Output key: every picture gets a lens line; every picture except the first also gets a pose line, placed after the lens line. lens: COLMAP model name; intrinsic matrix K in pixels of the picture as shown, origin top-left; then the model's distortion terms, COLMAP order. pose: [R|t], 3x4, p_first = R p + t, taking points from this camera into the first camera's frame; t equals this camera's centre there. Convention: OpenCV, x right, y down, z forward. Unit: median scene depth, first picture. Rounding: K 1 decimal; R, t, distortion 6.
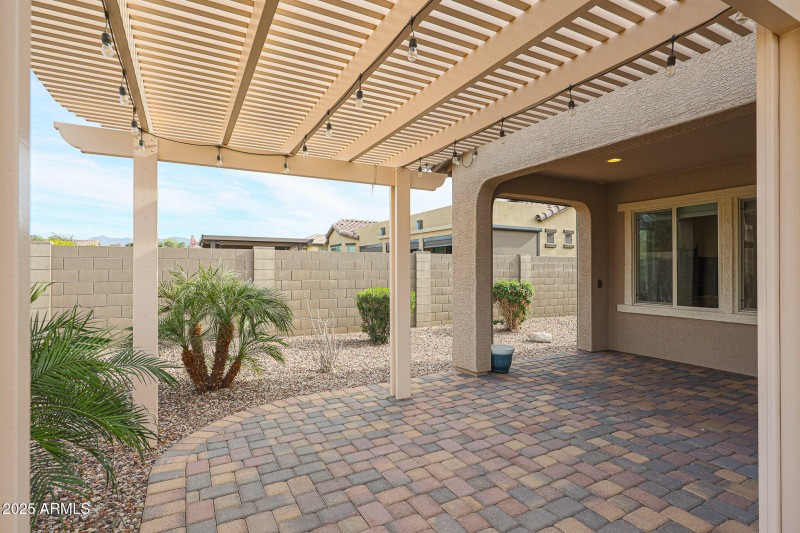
lens RADIAL K [[407.0, 0, 400.1], [0, 407.0, 268.0], [0, 0, 1]] dist [0.001032, 0.000054]
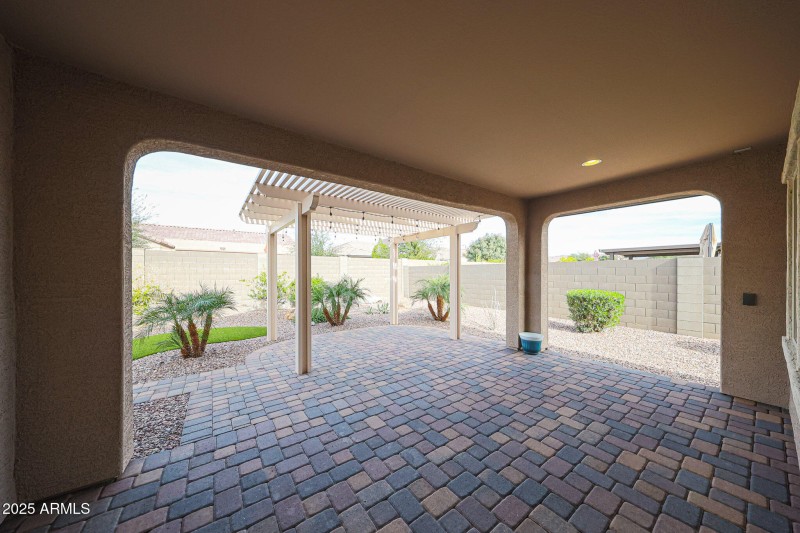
lens RADIAL K [[261.7, 0, 398.4], [0, 261.7, 270.5], [0, 0, 1]] dist [-0.001587, -0.000065]
pose [[0.131578, -0.007774, -0.991275, 1.316118], [0.005543, 0.999959, -0.007106, -0.015075], [0.991290, -0.004559, 0.131615, 0.582044]]
